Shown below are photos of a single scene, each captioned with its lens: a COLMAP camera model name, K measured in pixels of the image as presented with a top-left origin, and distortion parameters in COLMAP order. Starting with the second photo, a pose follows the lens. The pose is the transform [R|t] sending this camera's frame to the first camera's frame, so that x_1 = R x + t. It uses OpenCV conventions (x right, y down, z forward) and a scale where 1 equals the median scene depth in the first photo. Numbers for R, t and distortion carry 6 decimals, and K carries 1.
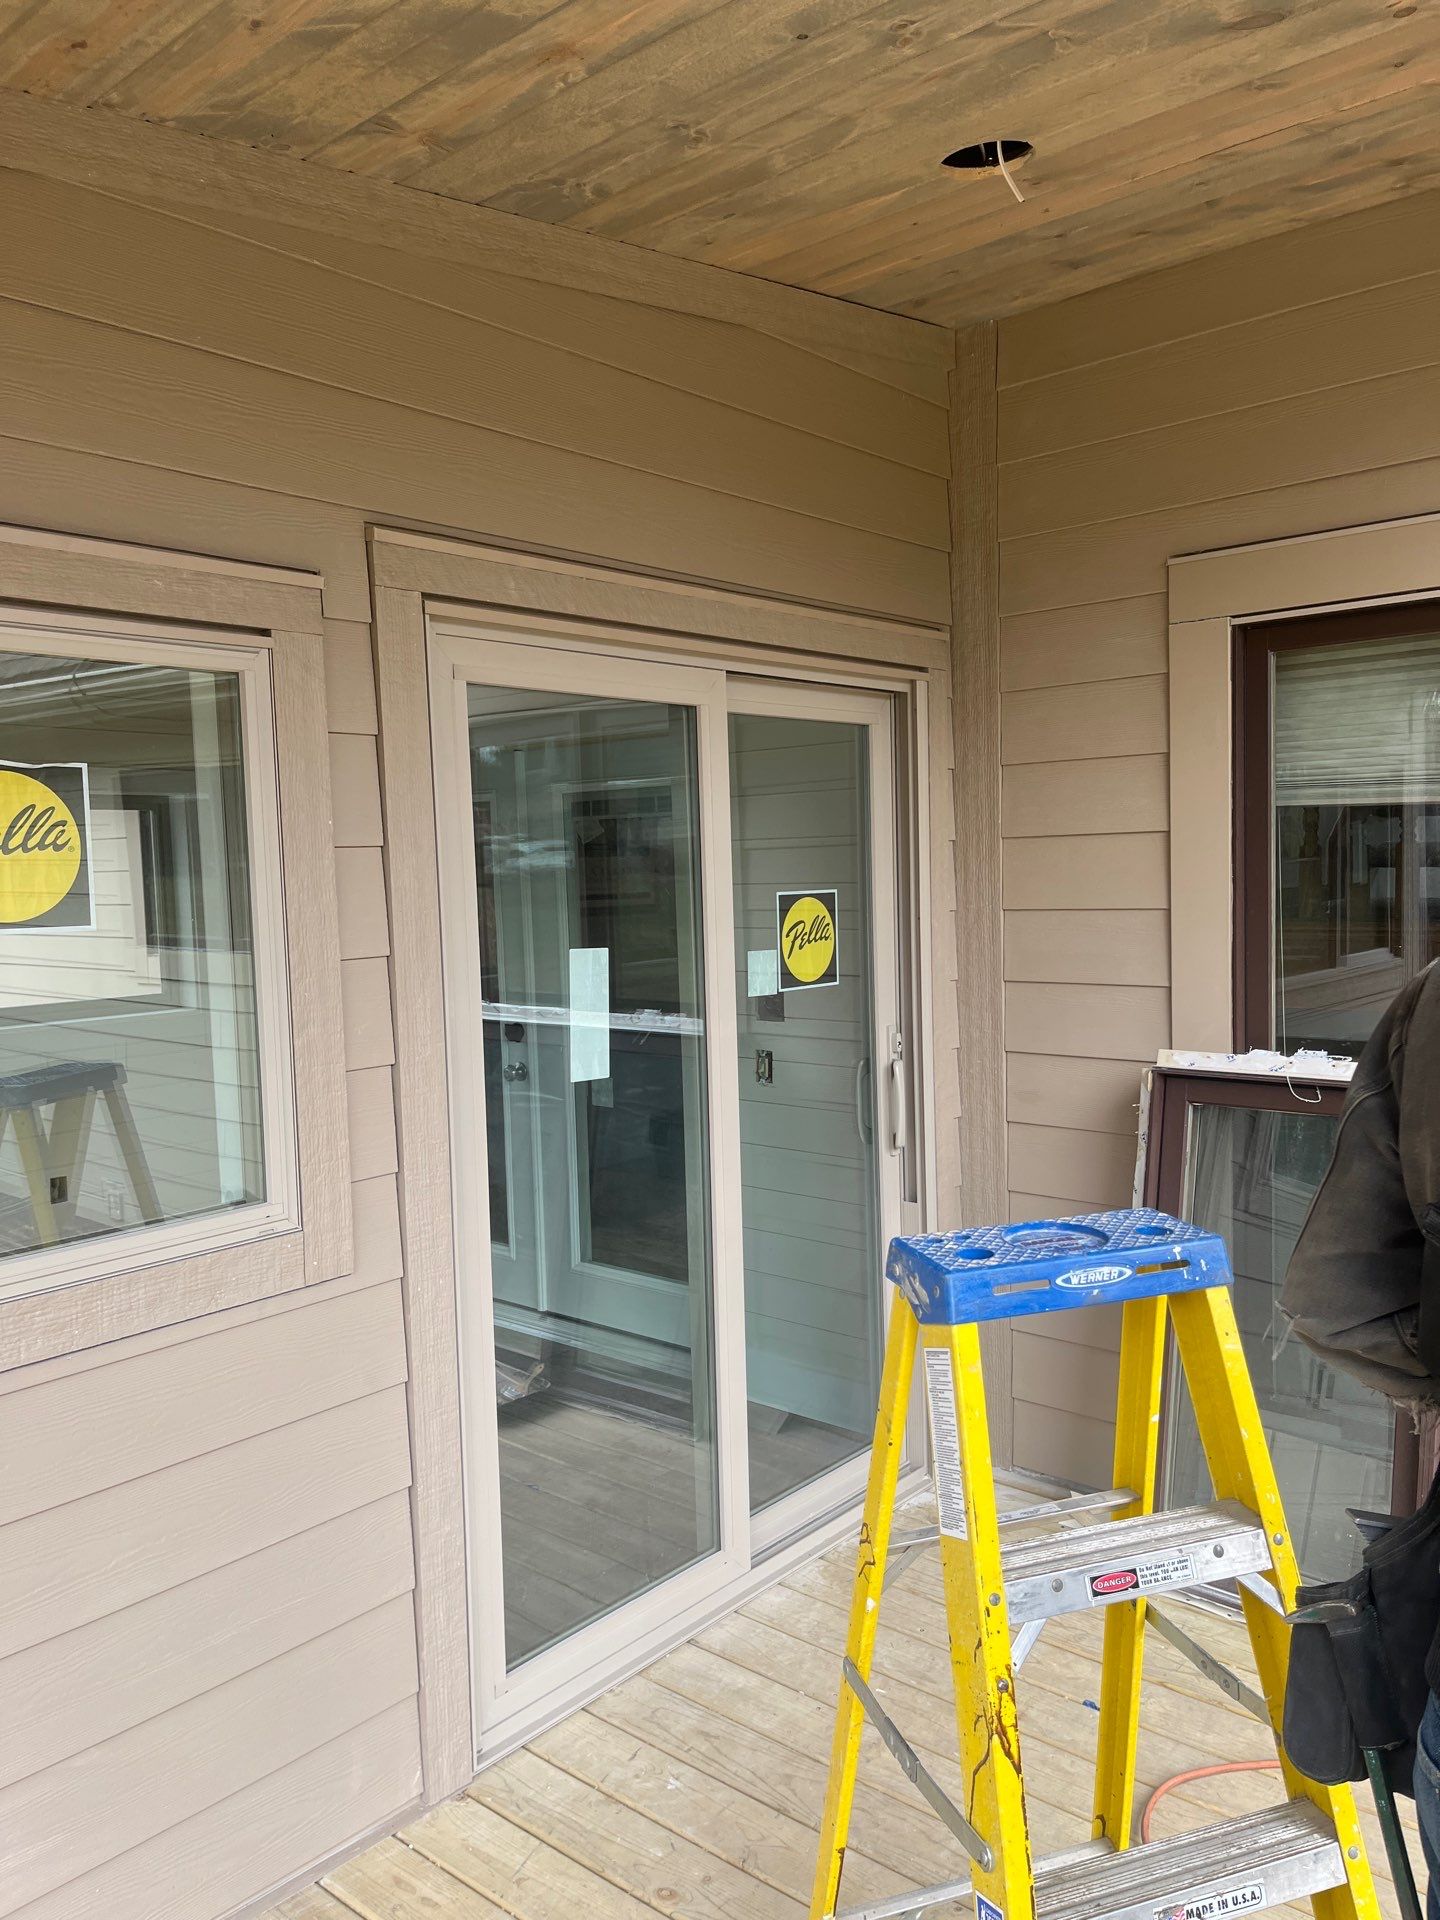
lens RADIAL K [[1502.3, 0, 720.1], [0, 1502.3, 960.5], [0, 0, 1]] dist [0.043722, -0.068340]
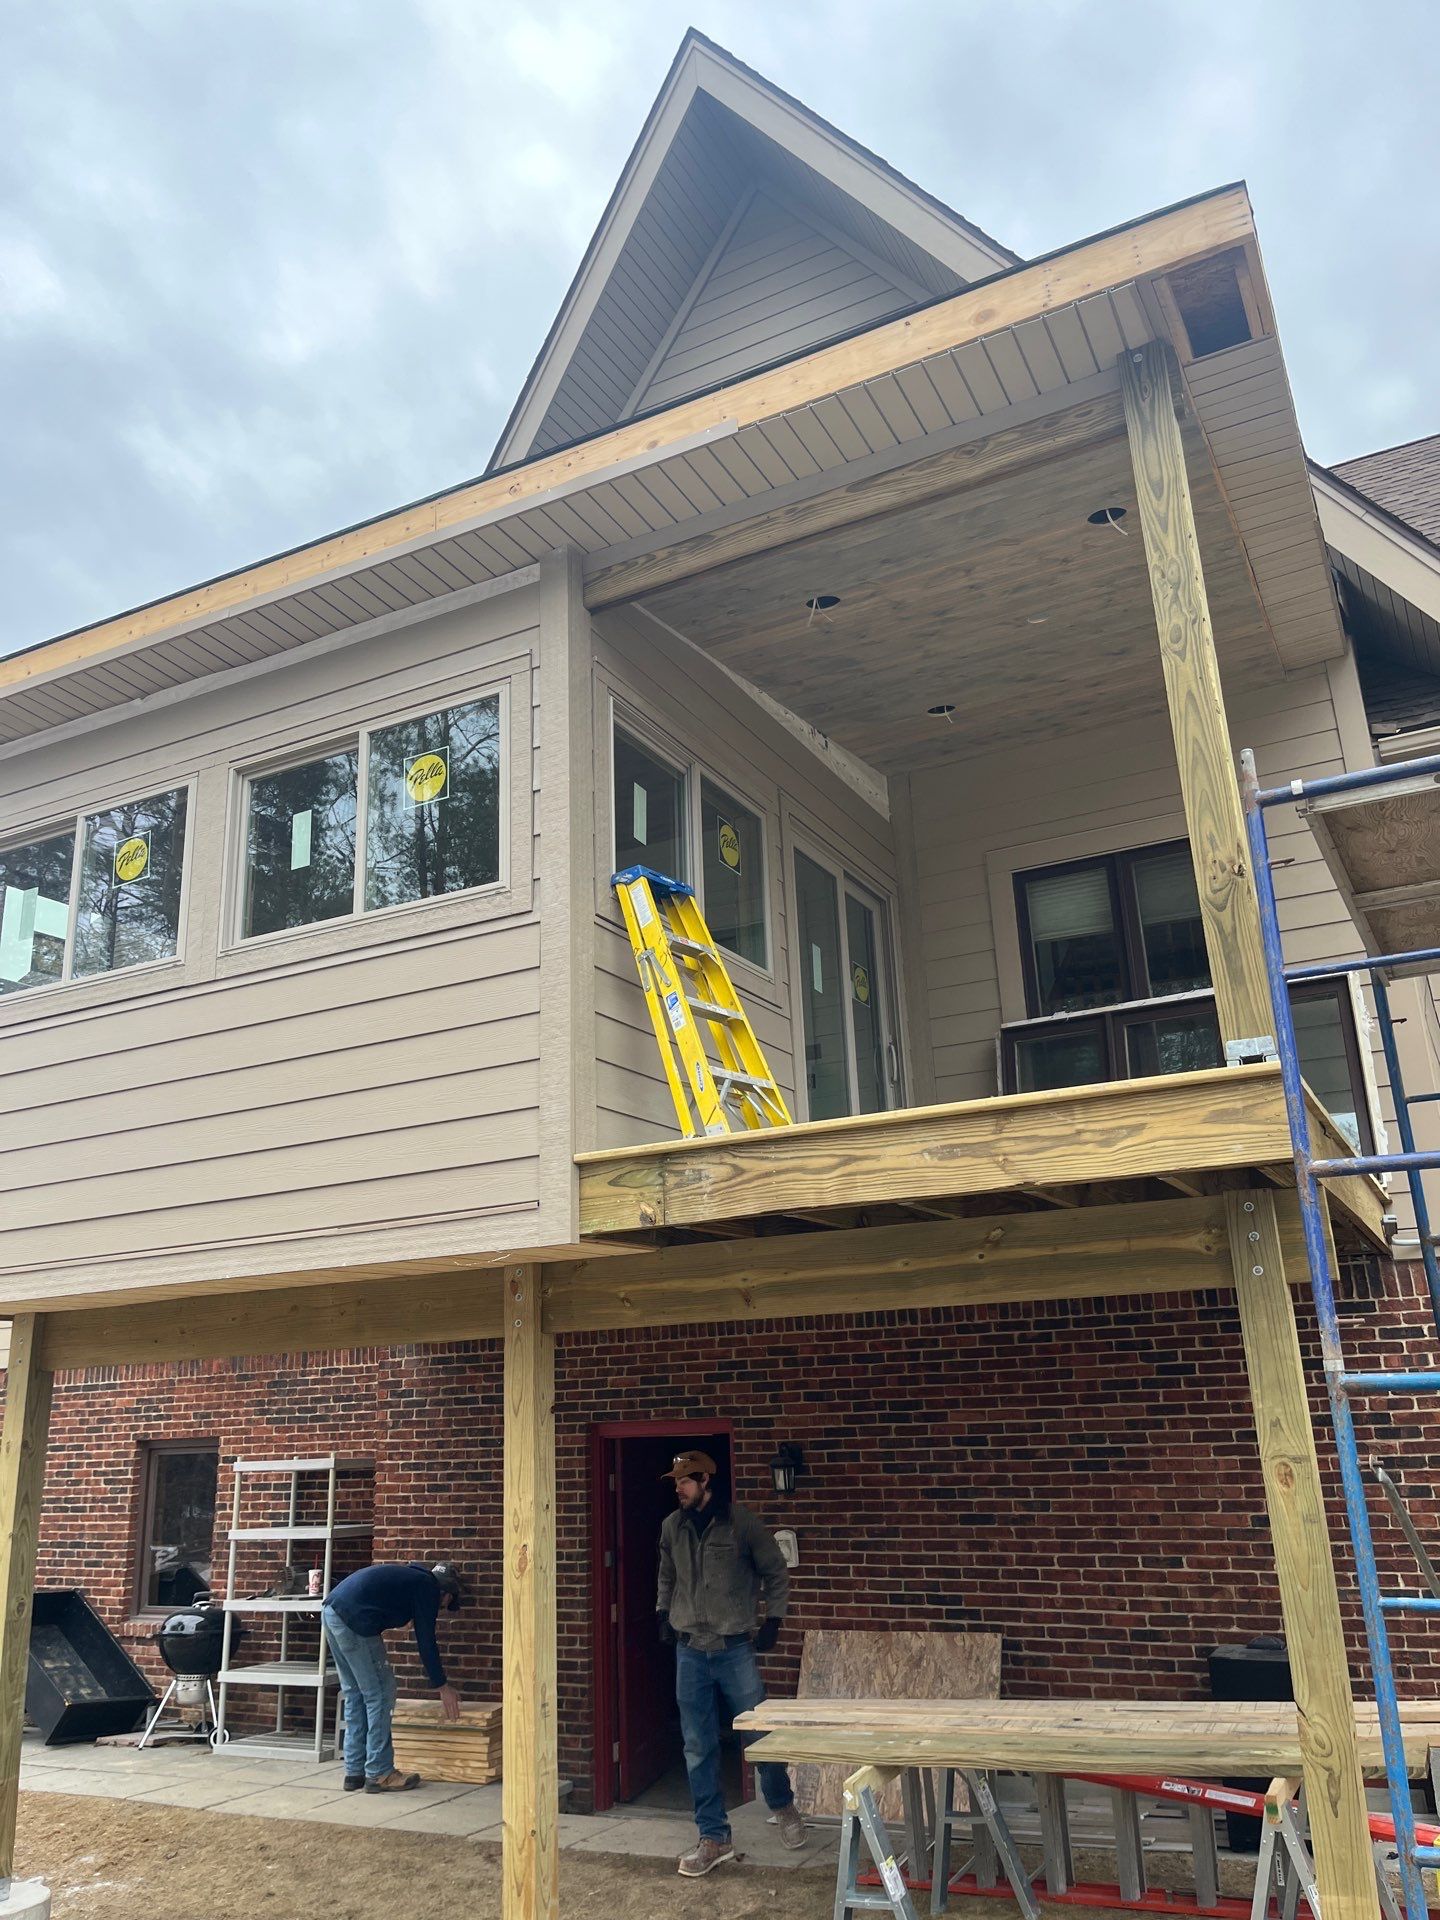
lens RADIAL K [[1454.7, 0, 723.8], [0, 1454.7, 952.6], [0, 0, 1]] dist [0.055567, -0.043912]
pose [[0.974096, 0.054924, 0.219365, -0.948133], [0.029500, 0.930903, -0.364074, 1.095922], [-0.224204, 0.361115, 0.905168, -1.569070]]
